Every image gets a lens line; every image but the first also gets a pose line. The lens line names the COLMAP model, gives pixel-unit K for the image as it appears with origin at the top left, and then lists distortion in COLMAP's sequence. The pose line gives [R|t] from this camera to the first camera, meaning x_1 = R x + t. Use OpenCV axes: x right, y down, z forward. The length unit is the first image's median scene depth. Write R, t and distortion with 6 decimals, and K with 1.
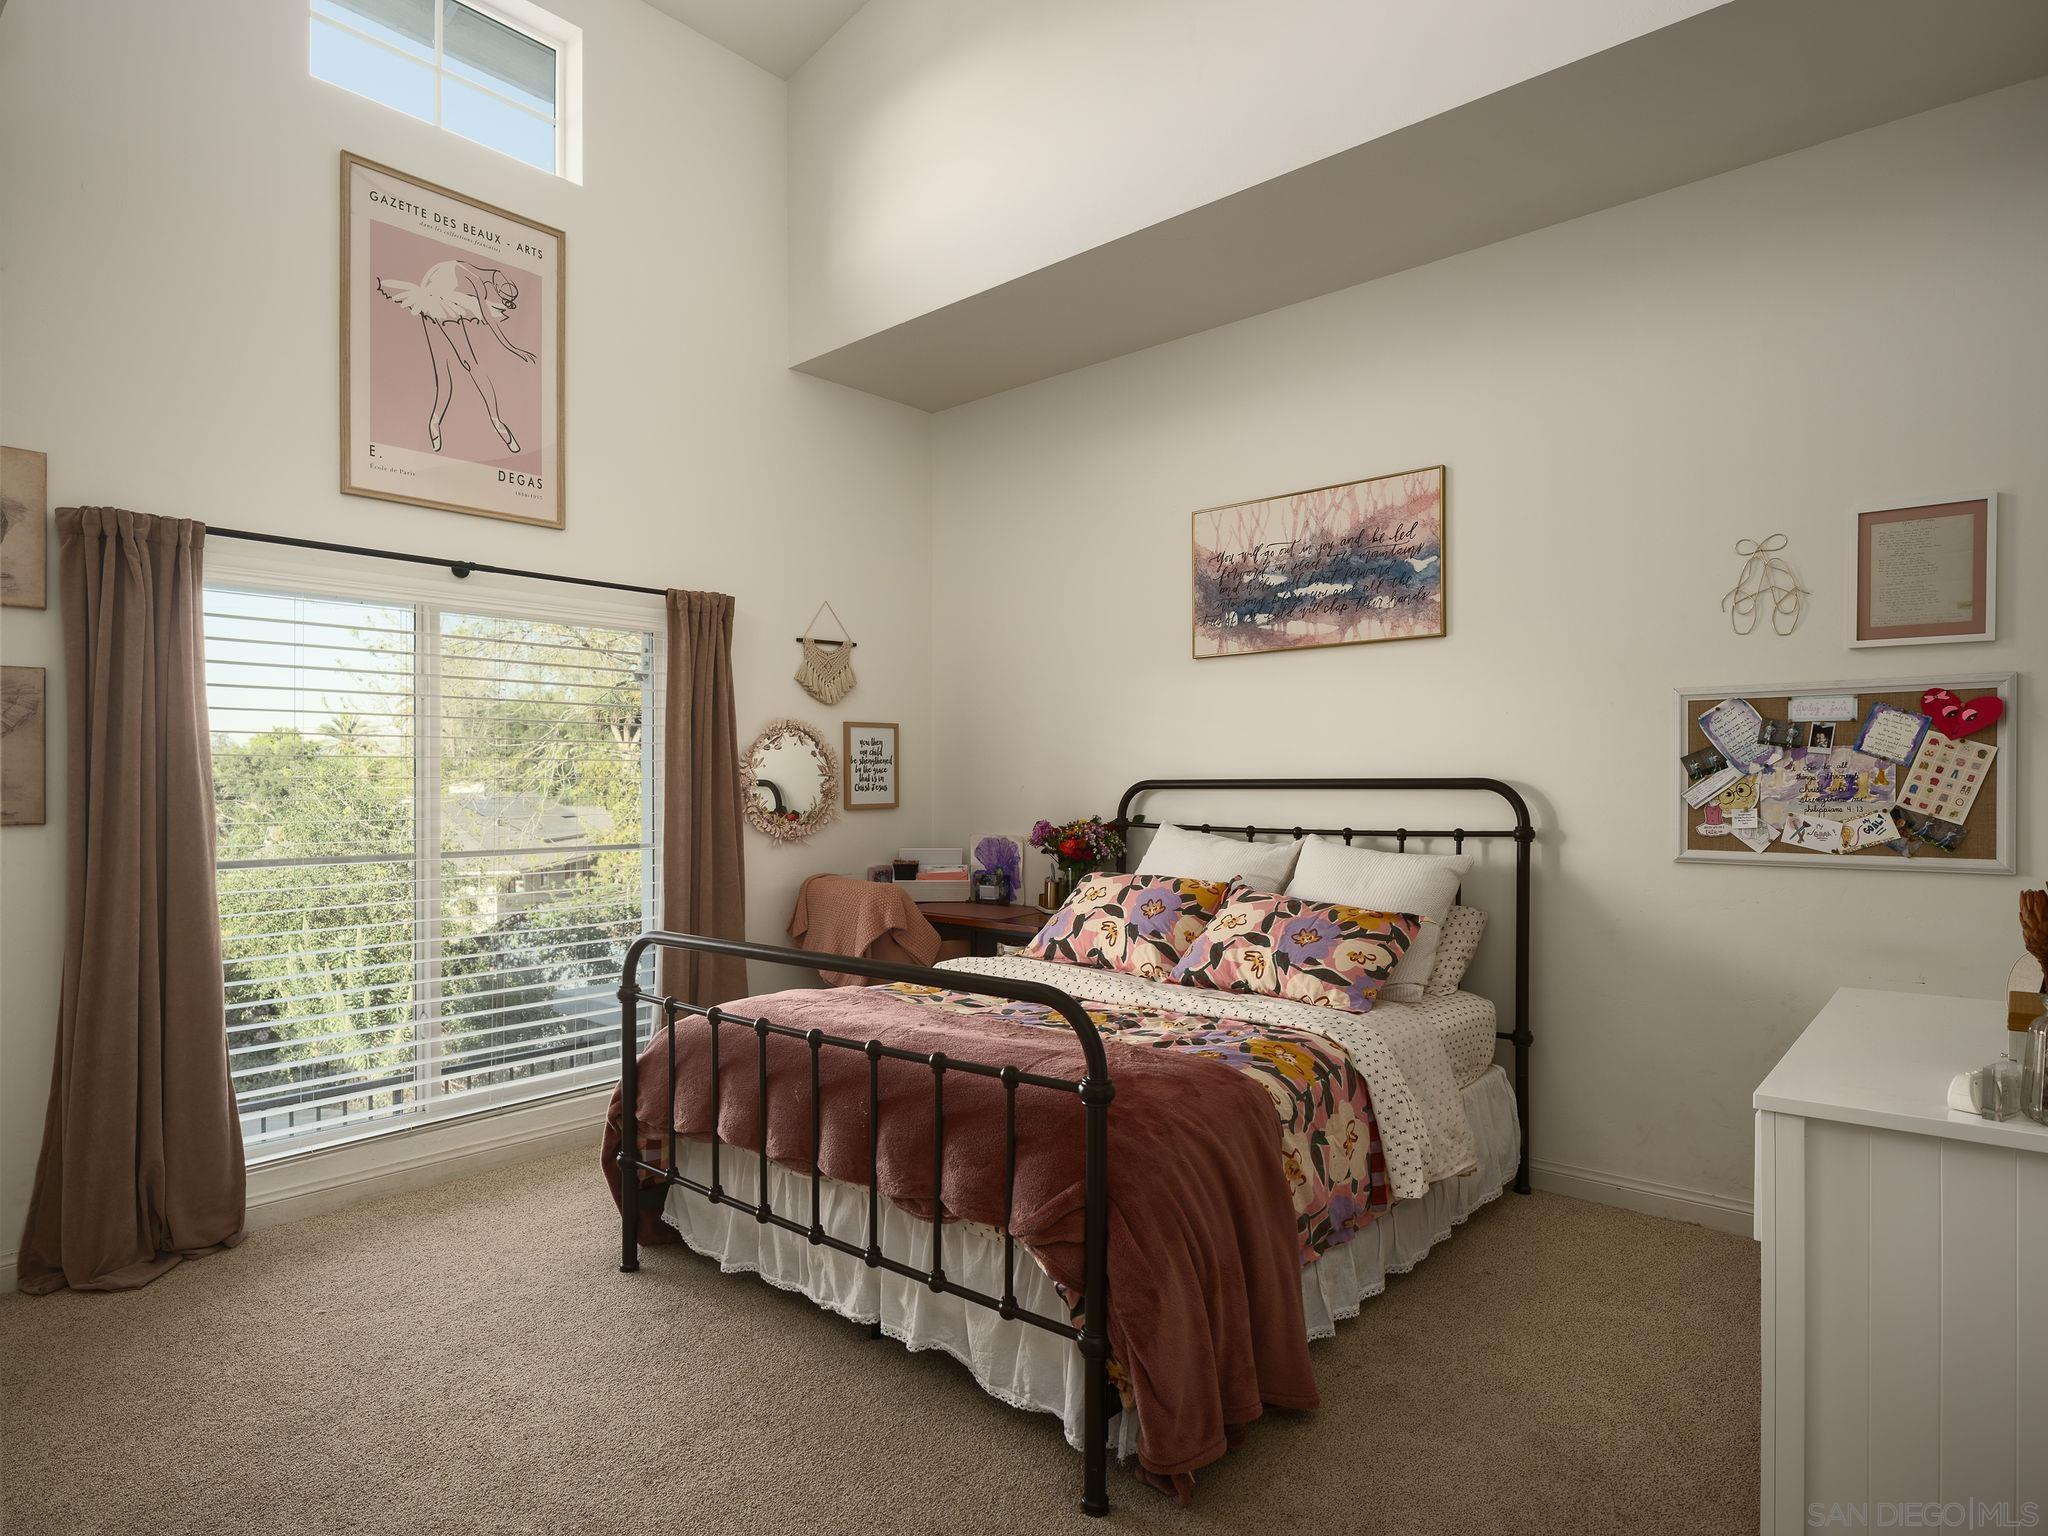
lens RADIAL K [[1152.4, 0, 1024.8], [0, 1152.4, 767.8], [0, 0, 1]] dist [0.001777, 0.000378]
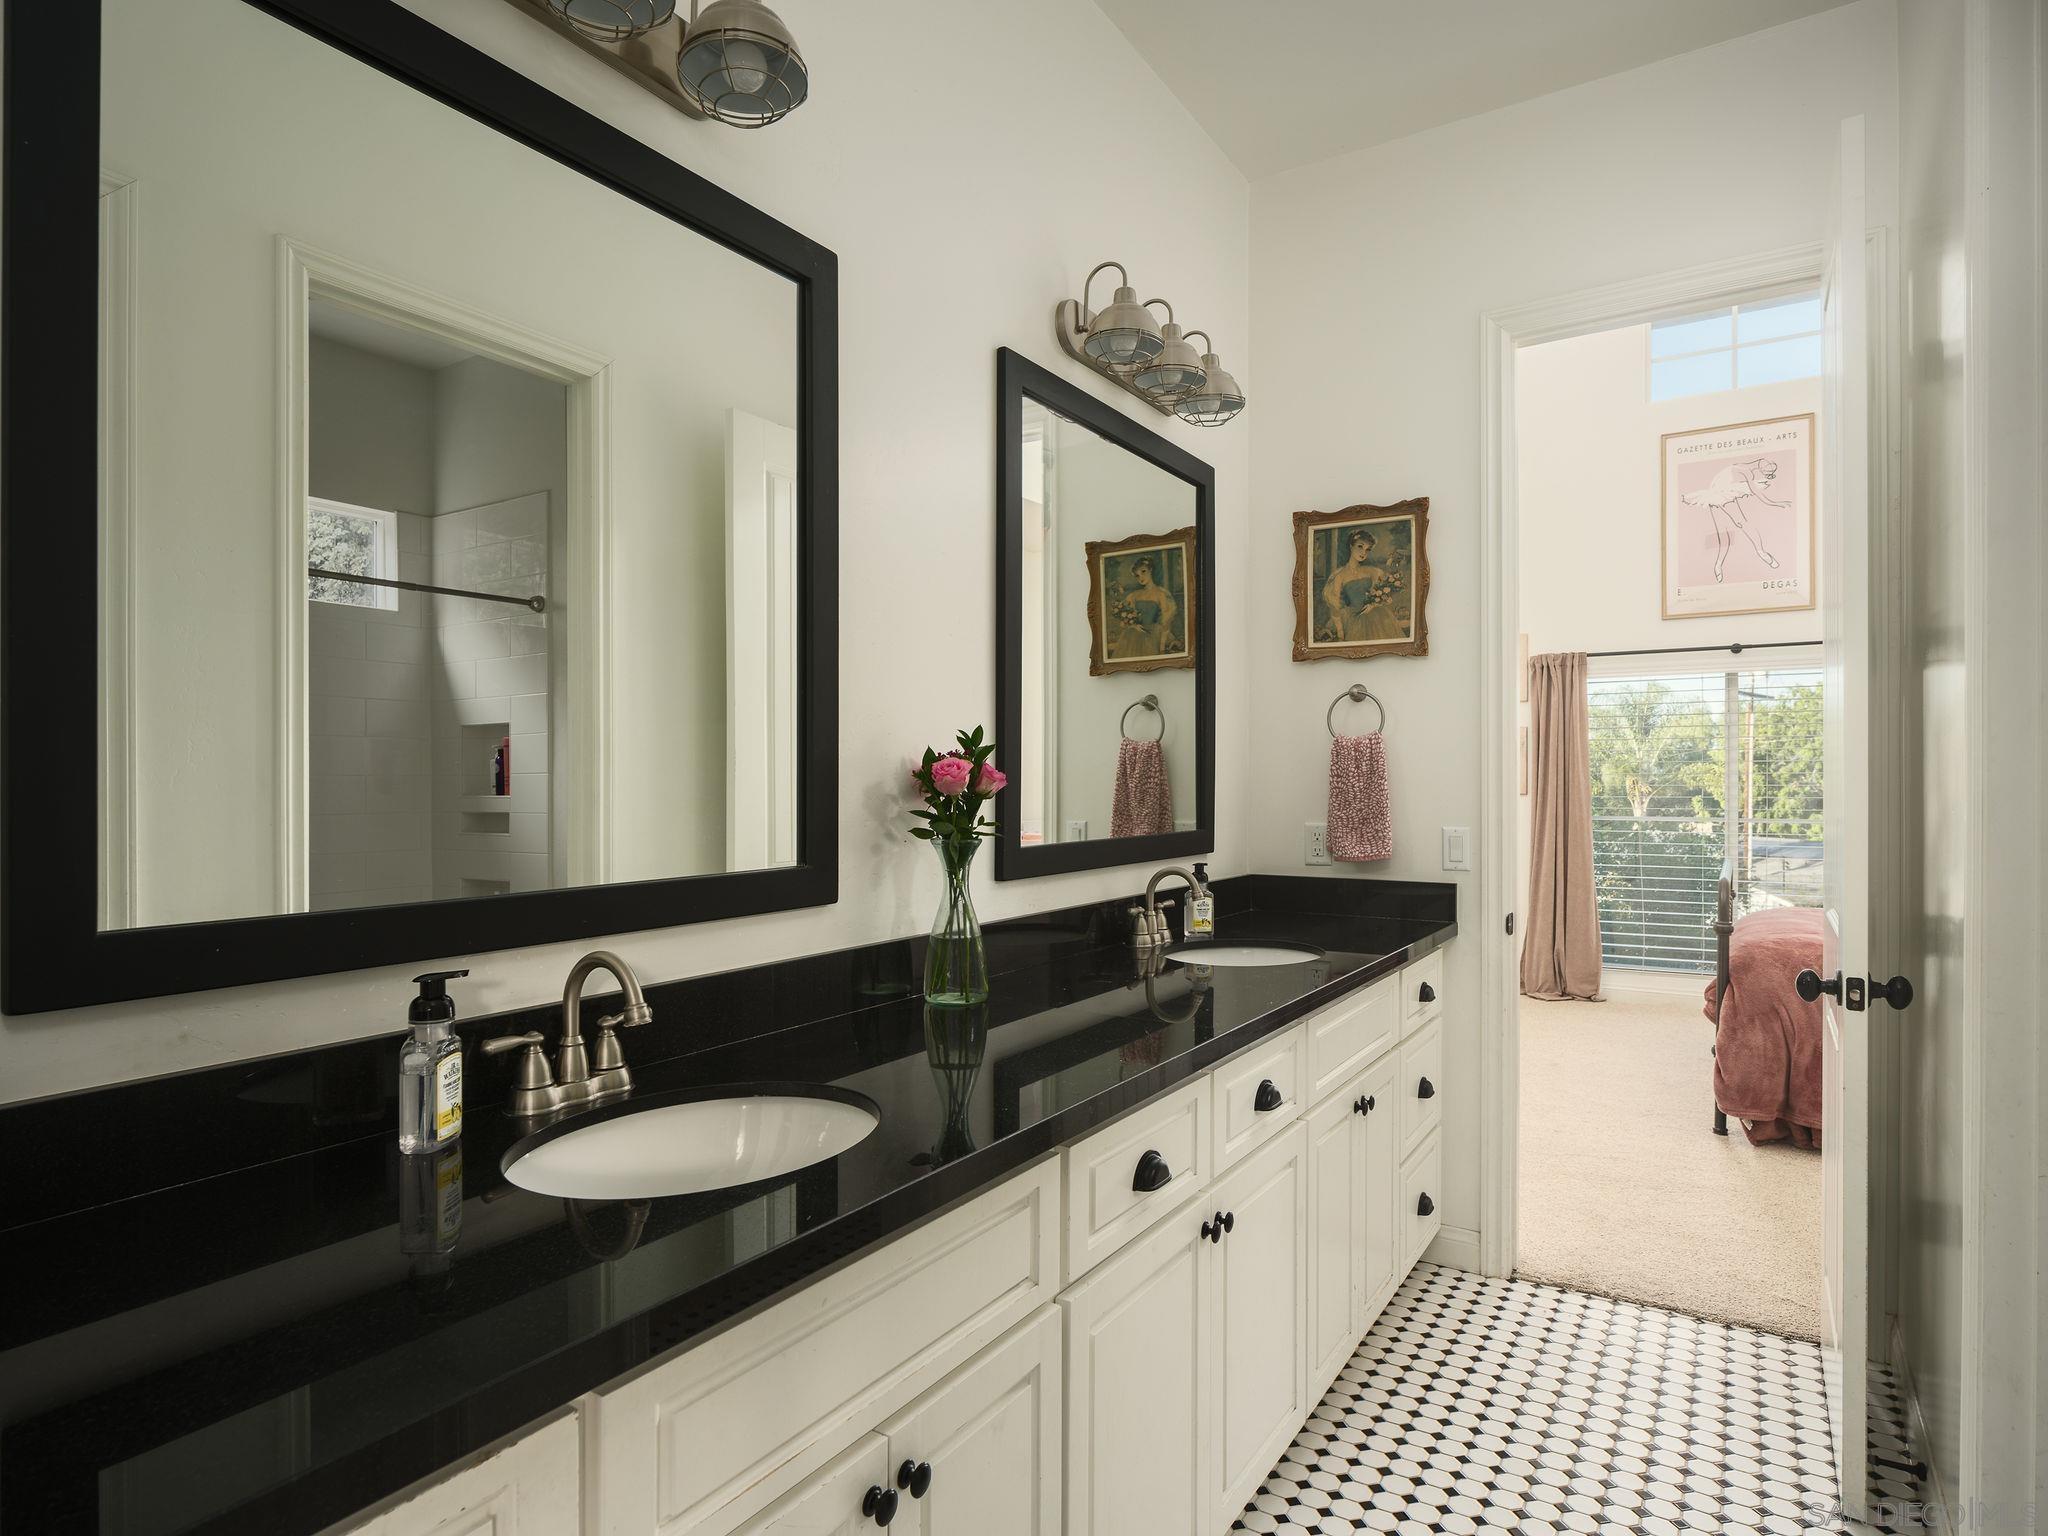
lens RADIAL K [[1152.4, 0, 1024.2], [0, 1152.4, 774.9], [0, 0, 1]] dist [0.001777, 0.000378]
pose [[0.141610, -0.004201, -0.989914, 1.076583], [0.004581, 0.999983, -0.003588, 0.011029], [0.989912, -0.004026, 0.141627, -0.268511]]
